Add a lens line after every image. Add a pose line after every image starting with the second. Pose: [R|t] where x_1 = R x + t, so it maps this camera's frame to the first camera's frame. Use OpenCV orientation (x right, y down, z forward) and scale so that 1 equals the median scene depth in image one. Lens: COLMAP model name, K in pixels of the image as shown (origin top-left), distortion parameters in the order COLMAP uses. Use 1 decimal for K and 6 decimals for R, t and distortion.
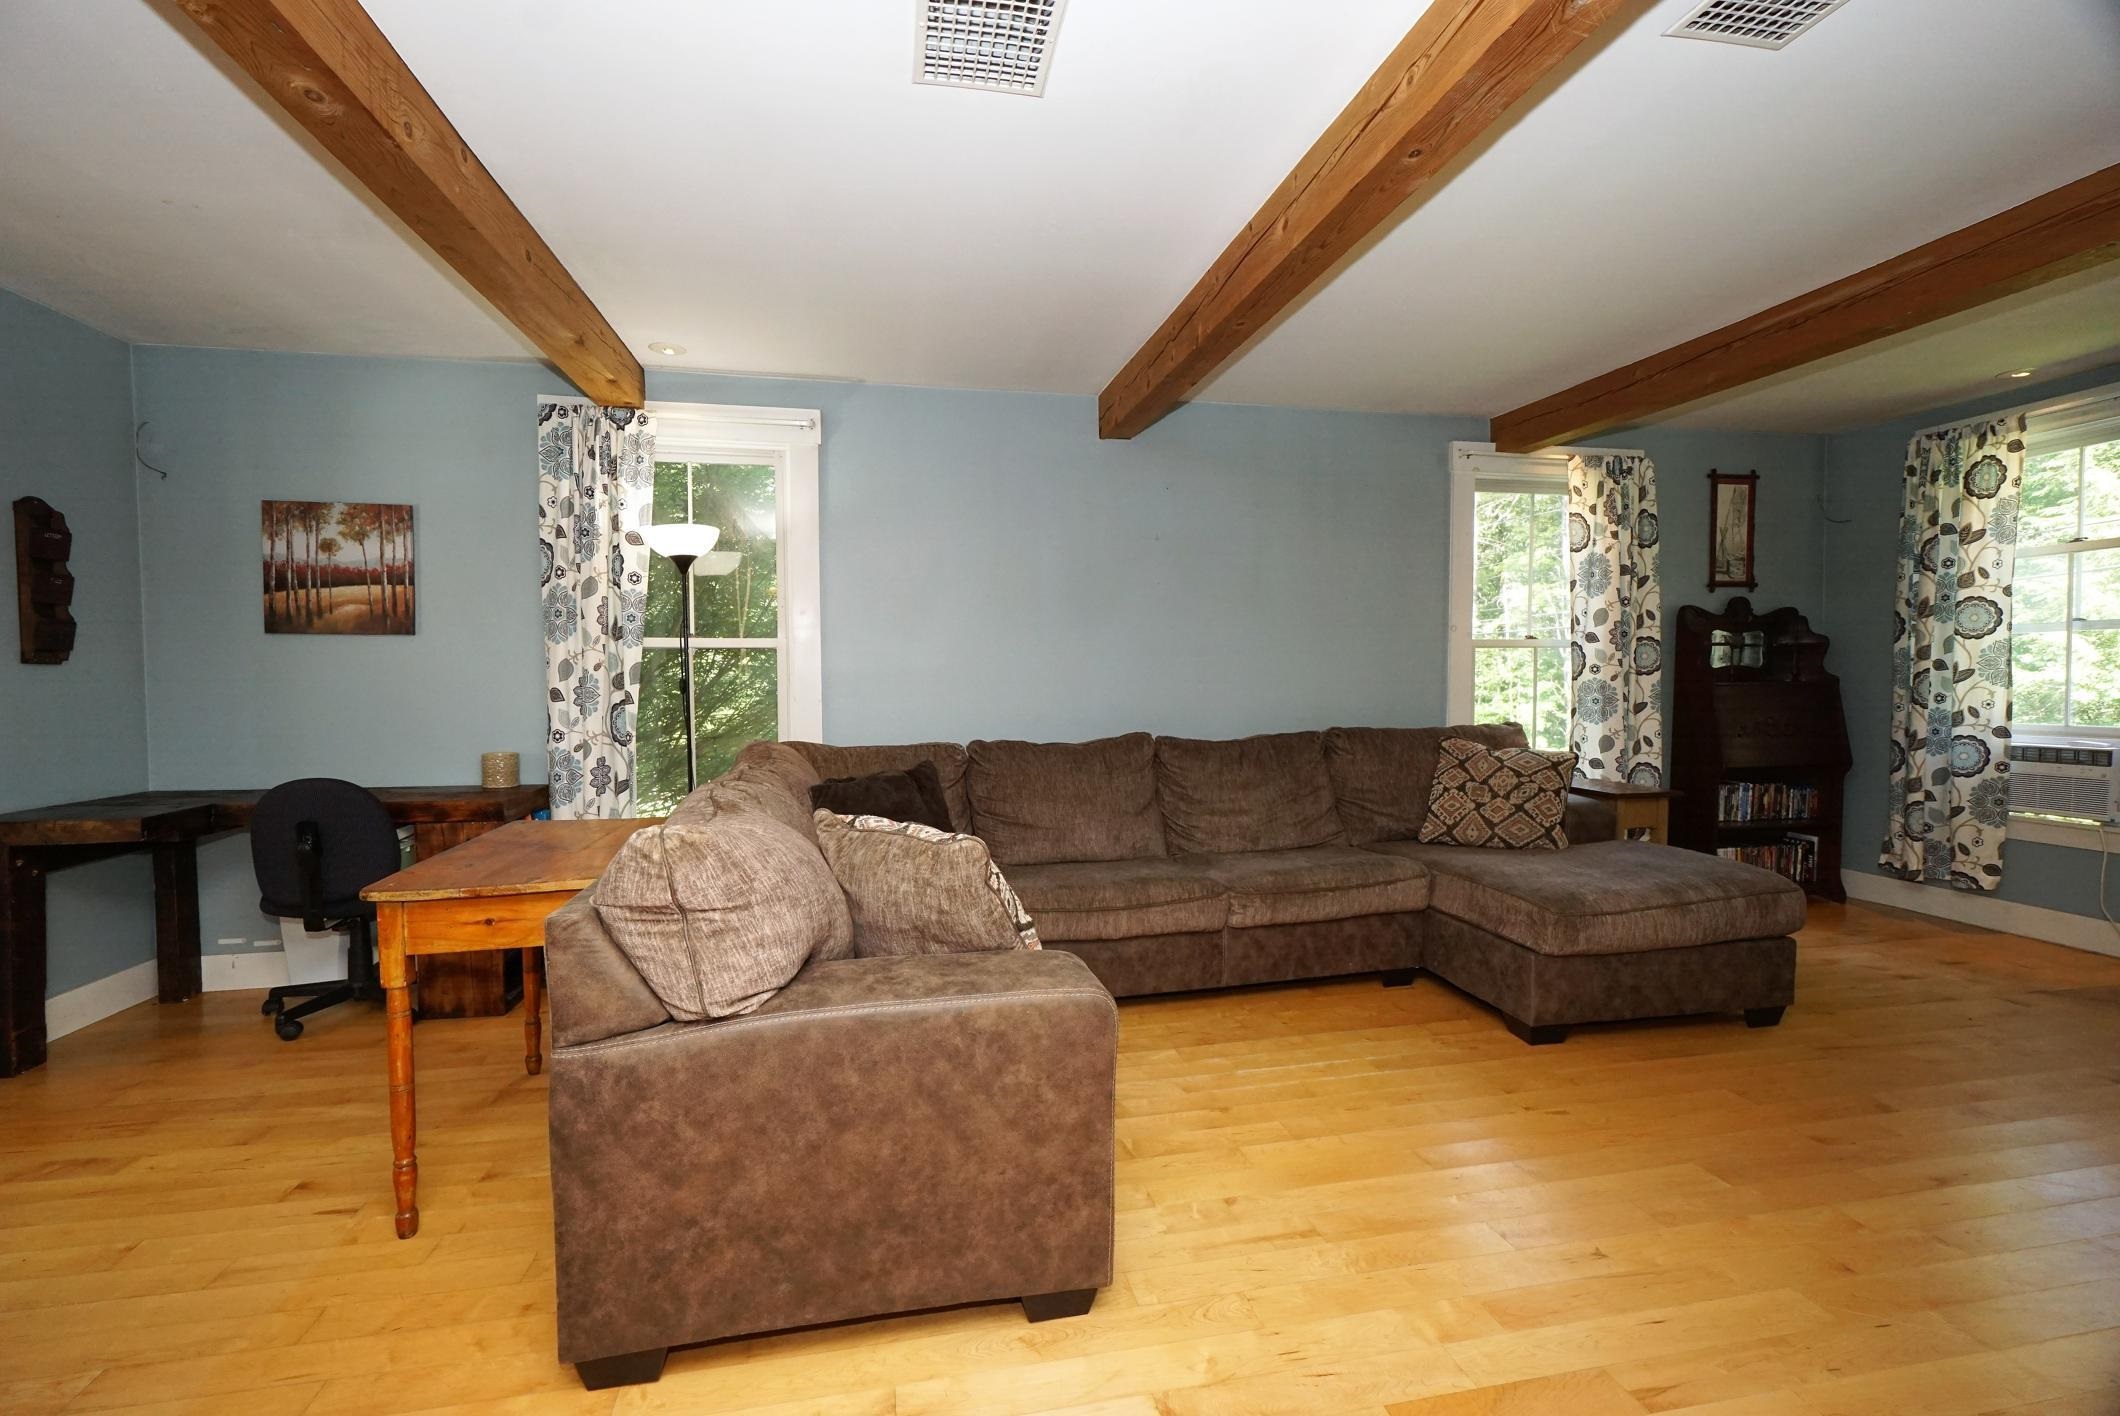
lens RADIAL K [[918.2, 0, 1055.7], [0, 918.2, 702.9], [0, 0, 1]] dist [0.000353, 0.000416]
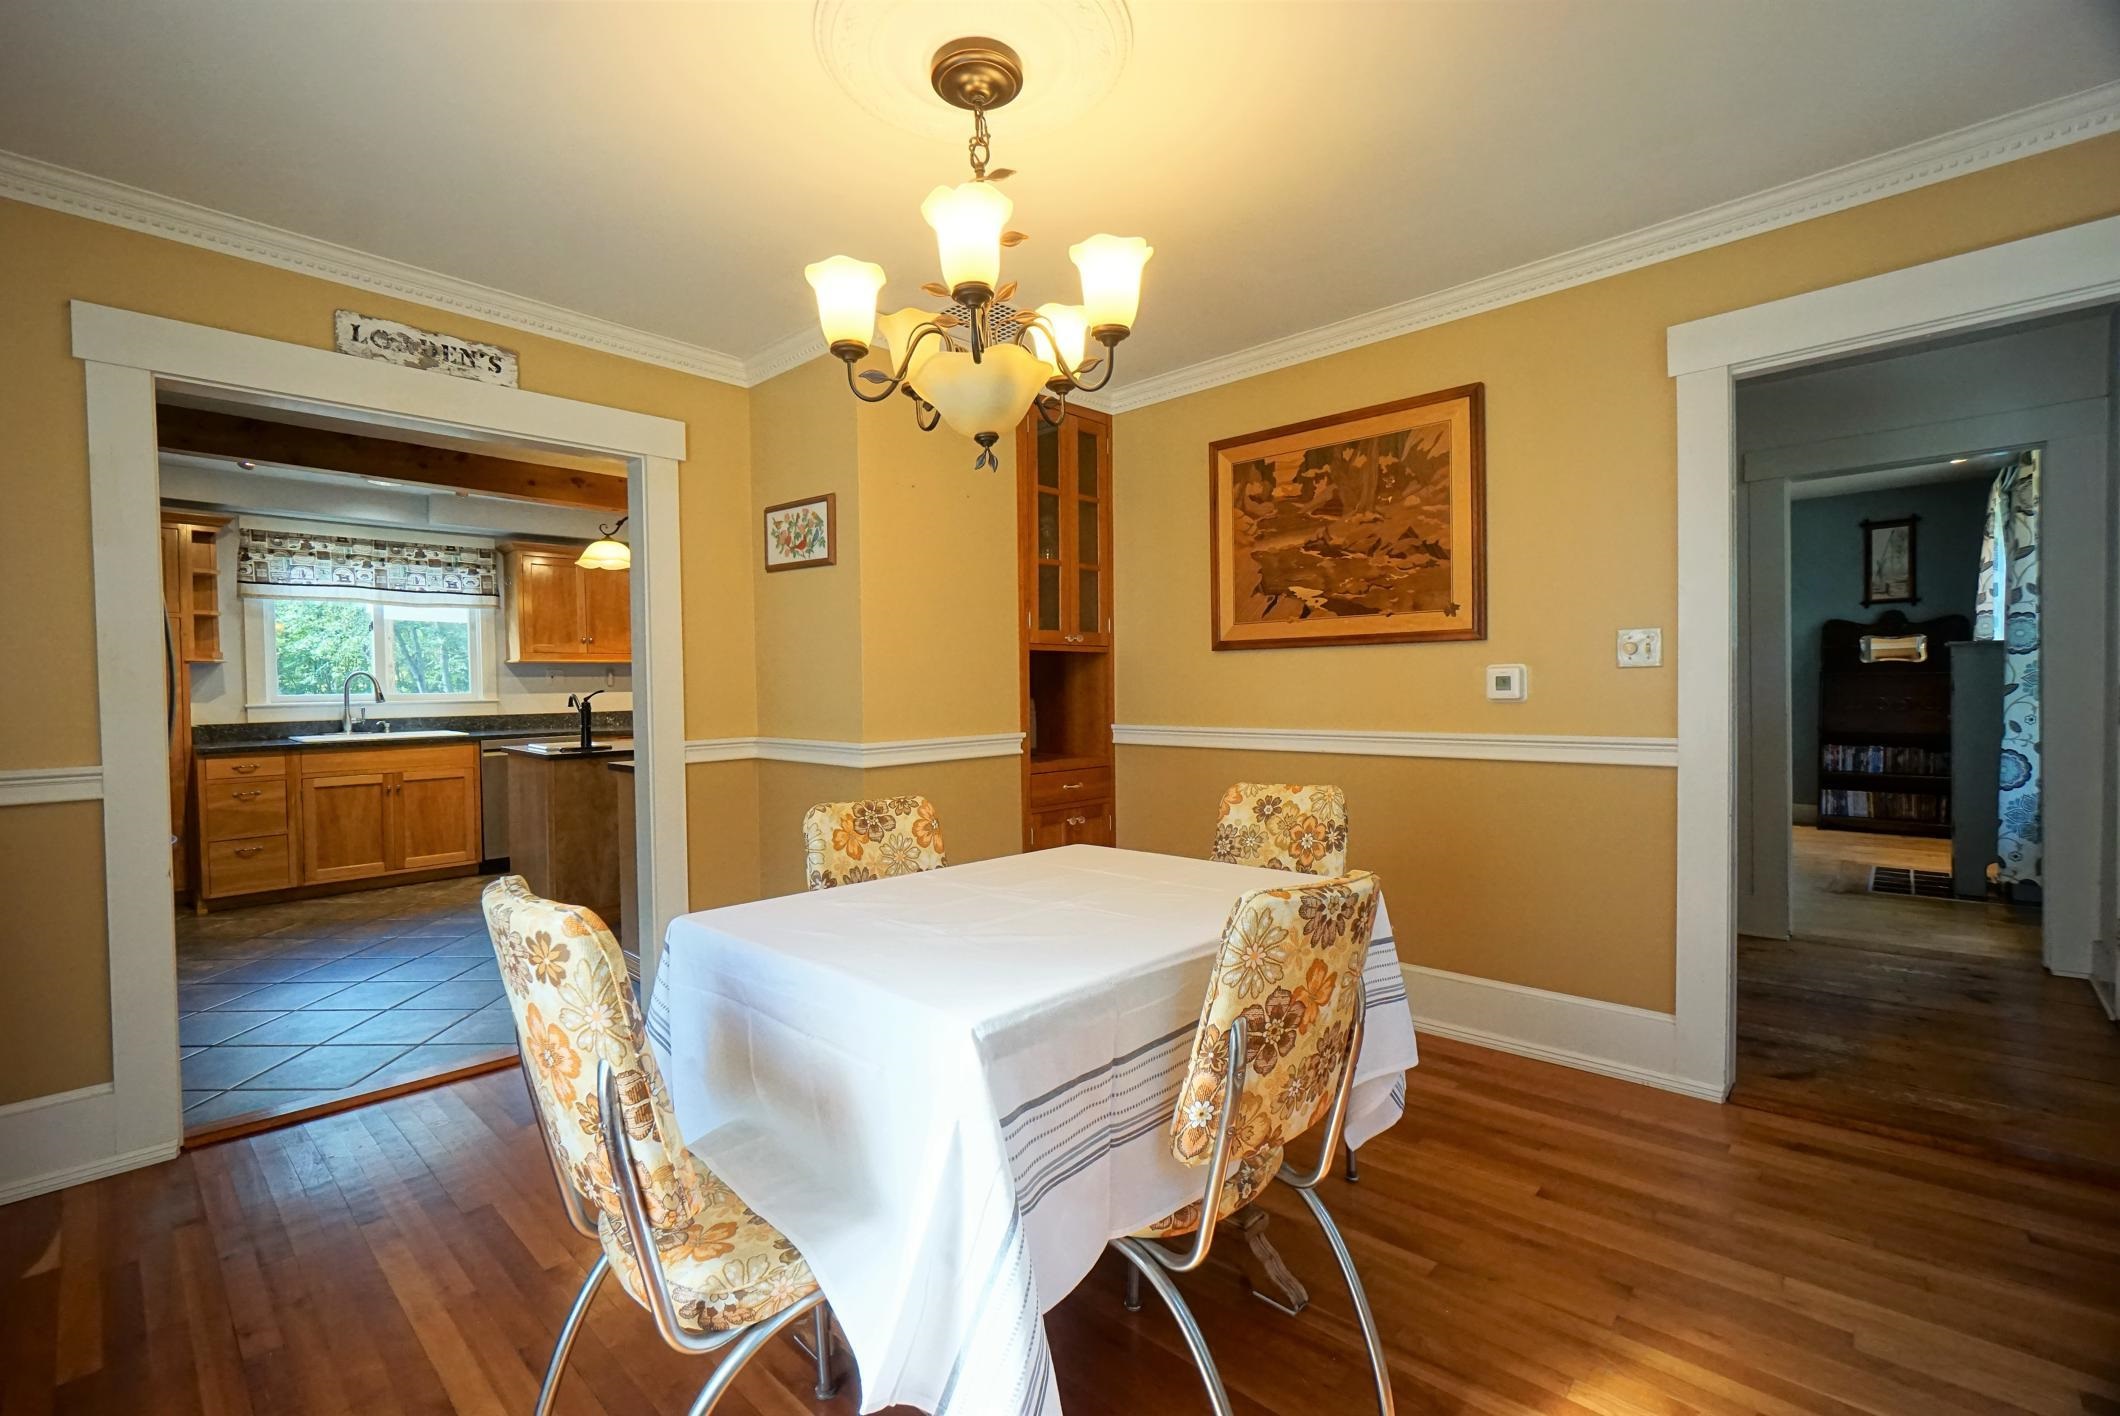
lens RADIAL K [[918.2, 0, 1059.6], [0, 918.2, 699.7], [0, 0, 1]] dist [0.000353, 0.000416]
pose [[0.589423, 0.019560, -0.807587, 1.116335], [-0.017439, 0.999782, 0.011486, 0.022627], [0.807636, 0.007313, 0.589636, -0.793799]]
